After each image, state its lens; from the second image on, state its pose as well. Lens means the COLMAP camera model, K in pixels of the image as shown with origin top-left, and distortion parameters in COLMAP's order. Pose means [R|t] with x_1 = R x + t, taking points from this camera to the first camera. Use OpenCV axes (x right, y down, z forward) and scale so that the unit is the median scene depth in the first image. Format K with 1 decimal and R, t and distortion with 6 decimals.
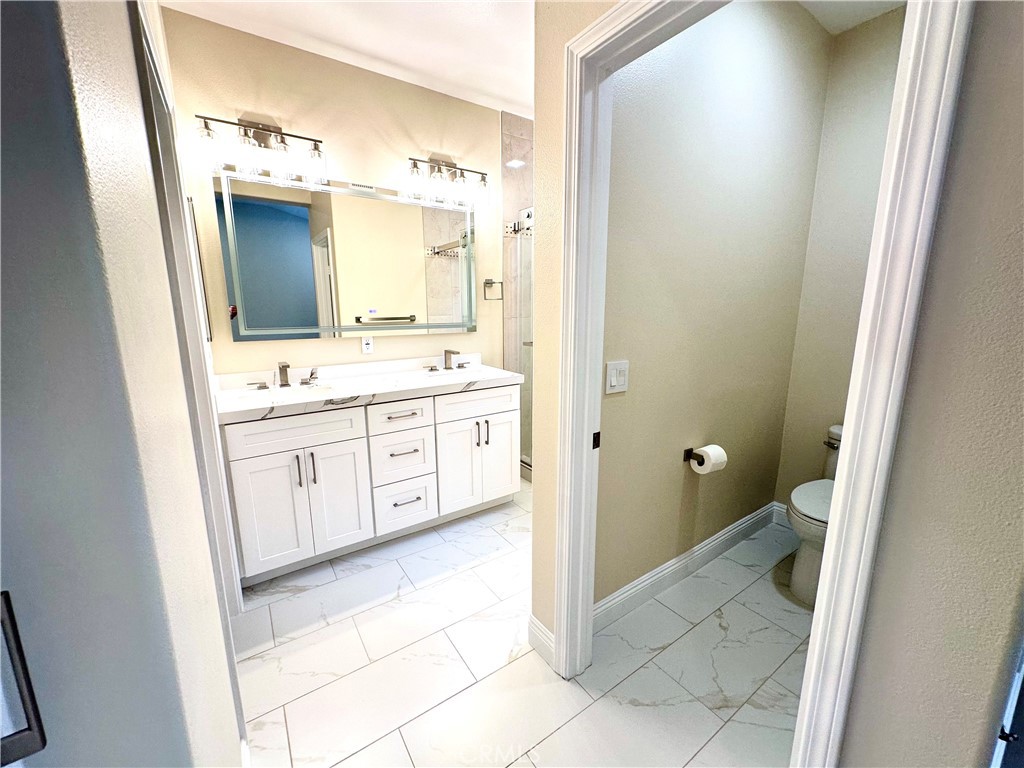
lens RADIAL K [[408.2, 0, 519.3], [0, 408.2, 380.8], [0, 0, 1]] dist [-0.001397, 0.000498]
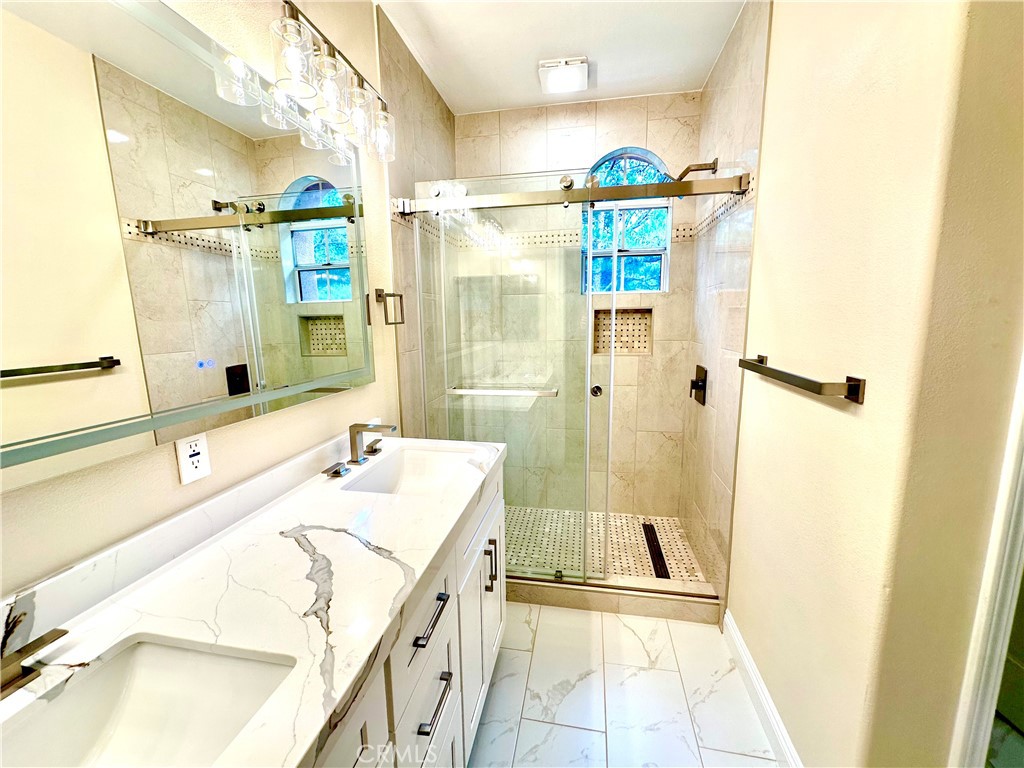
lens RADIAL K [[408.2, 0, 507.5], [0, 408.2, 381.7], [0, 0, 1]] dist [-0.001397, 0.000498]
pose [[0.718960, -0.116760, 0.685174, -0.290165], [0.140507, 0.989852, 0.021244, -0.086386], [-0.680701, 0.080999, 0.728070, 0.381572]]
